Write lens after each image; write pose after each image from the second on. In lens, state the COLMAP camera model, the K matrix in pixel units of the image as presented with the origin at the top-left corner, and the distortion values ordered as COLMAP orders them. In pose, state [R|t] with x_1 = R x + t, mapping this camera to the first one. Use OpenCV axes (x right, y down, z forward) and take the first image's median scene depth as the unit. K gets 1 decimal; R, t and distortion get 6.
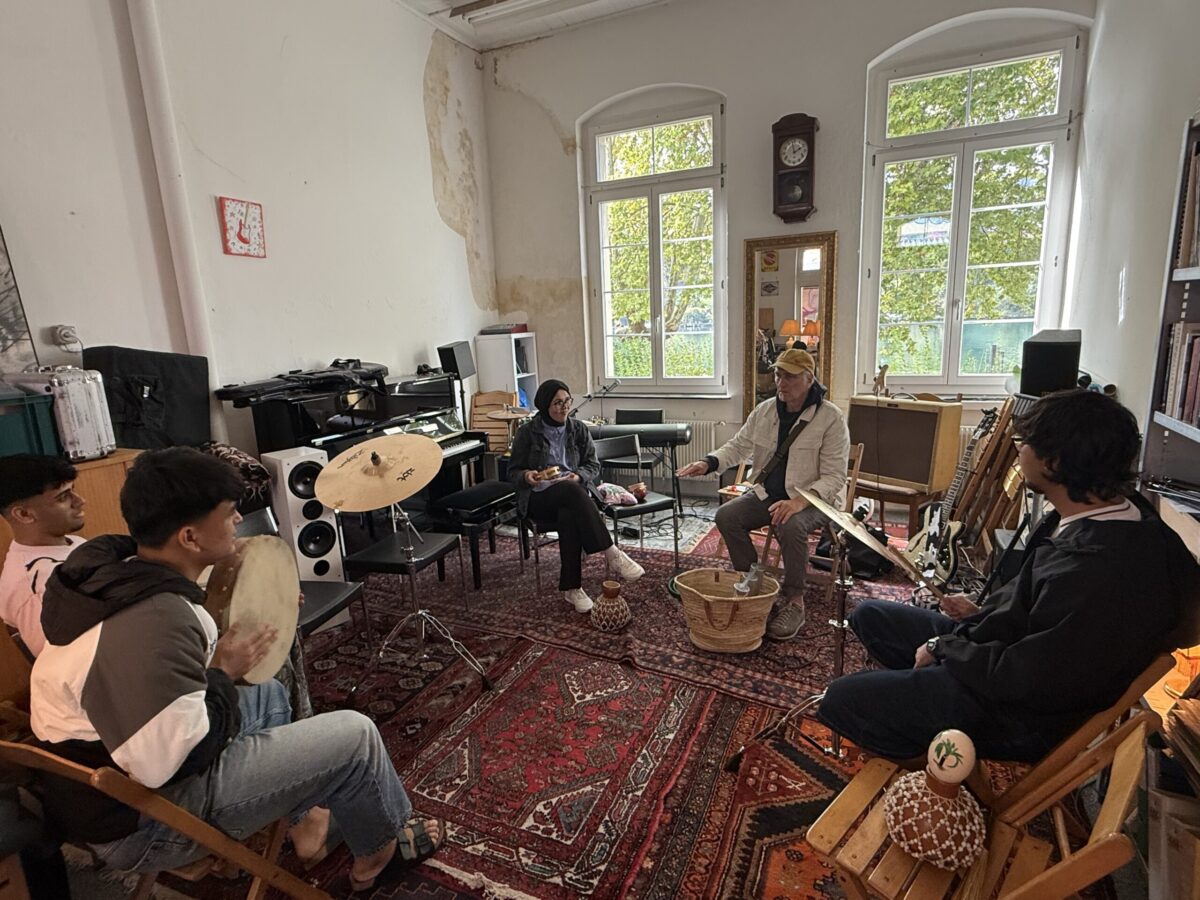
lens RADIAL K [[647.1, 0, 600.0], [0, 647.1, 450.0], [0, 0, 1]] dist [-0.002551, 0.000013]
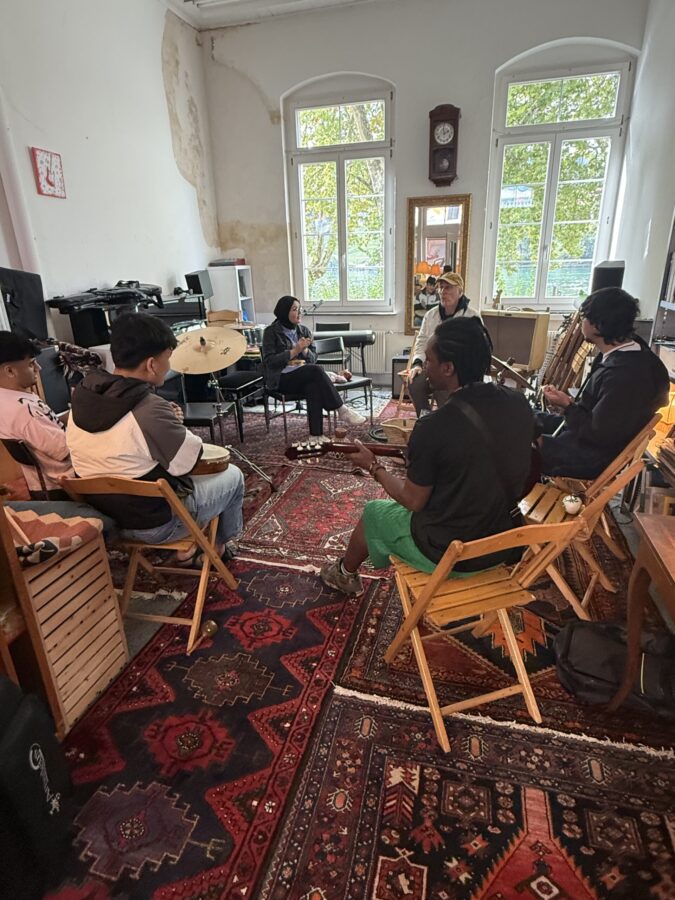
lens RADIAL K [[517.3, 0, 337.5], [0, 517.3, 450.0], [0, 0, 1]] dist [-0.000737, -0.000210]
pose [[0.985677, -0.041493, 0.163462, -0.135122], [0.017819, 0.989459, 0.143714, 0.053836], [-0.167702, -0.138743, 0.976026, -0.150646]]
